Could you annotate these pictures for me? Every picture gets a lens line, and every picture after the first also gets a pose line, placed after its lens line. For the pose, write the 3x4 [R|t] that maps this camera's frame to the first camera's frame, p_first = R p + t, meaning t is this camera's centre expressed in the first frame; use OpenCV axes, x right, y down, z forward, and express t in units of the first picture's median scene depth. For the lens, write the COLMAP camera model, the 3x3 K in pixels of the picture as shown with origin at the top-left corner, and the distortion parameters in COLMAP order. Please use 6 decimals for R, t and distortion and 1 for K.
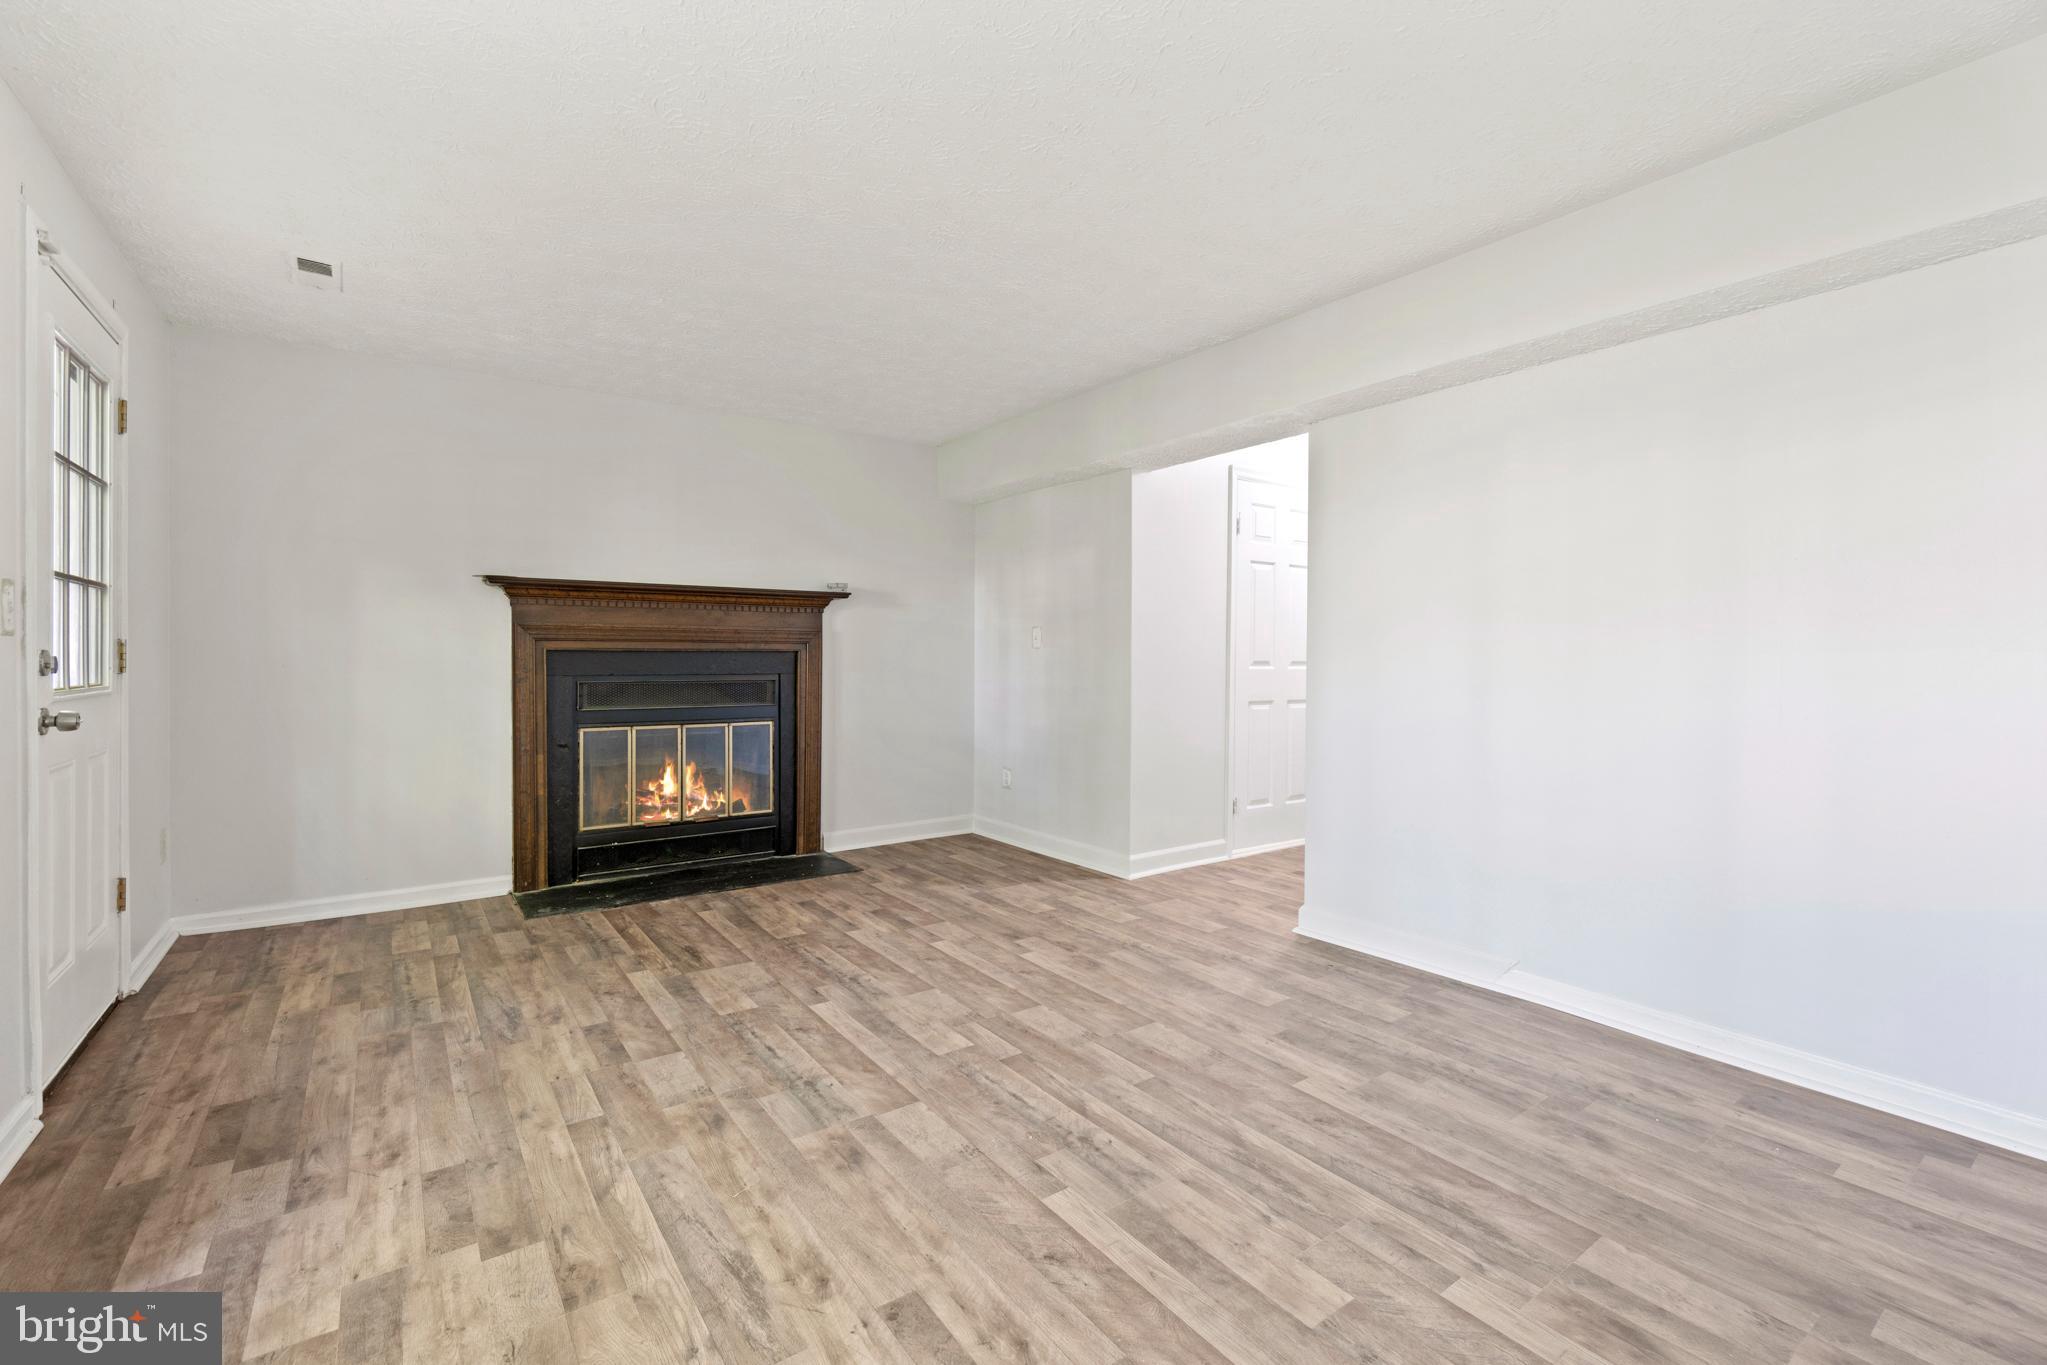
lens RADIAL K [[879.9, 0, 1008.4], [0, 879.9, 667.1], [0, 0, 1]] dist [0.001637, 0.000694]
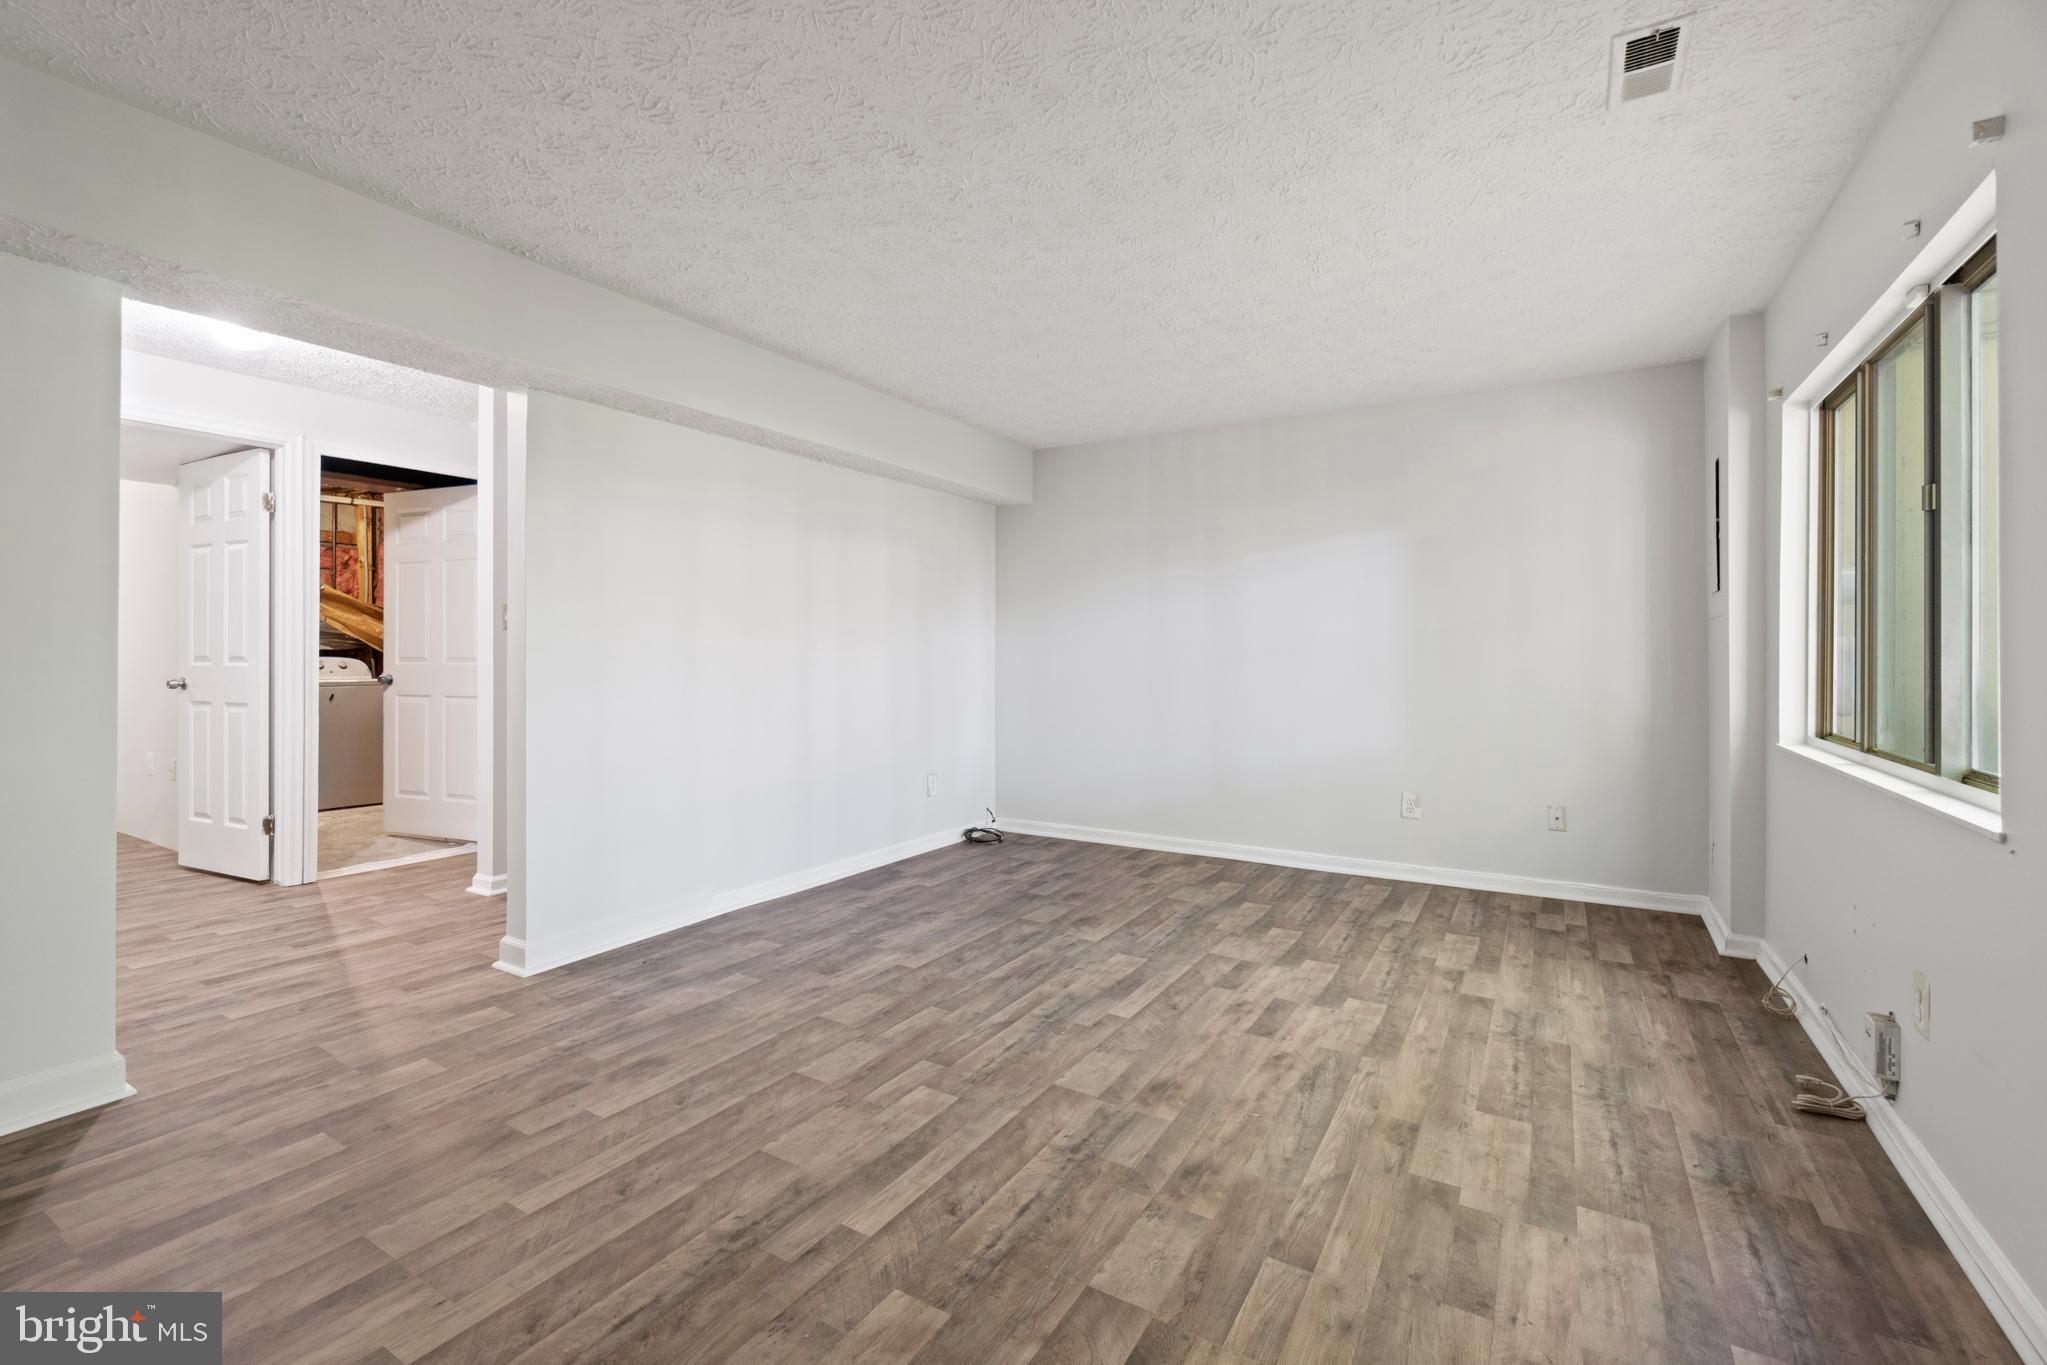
lens RADIAL K [[879.9, 0, 1006.9], [0, 879.9, 667.9], [0, 0, 1]] dist [0.001637, 0.000694]
pose [[-0.385846, -0.018323, 0.922381, -1.040068], [0.005364, 0.999741, 0.022104, -0.025587], [-0.922548, 0.013477, -0.385648, 1.453304]]
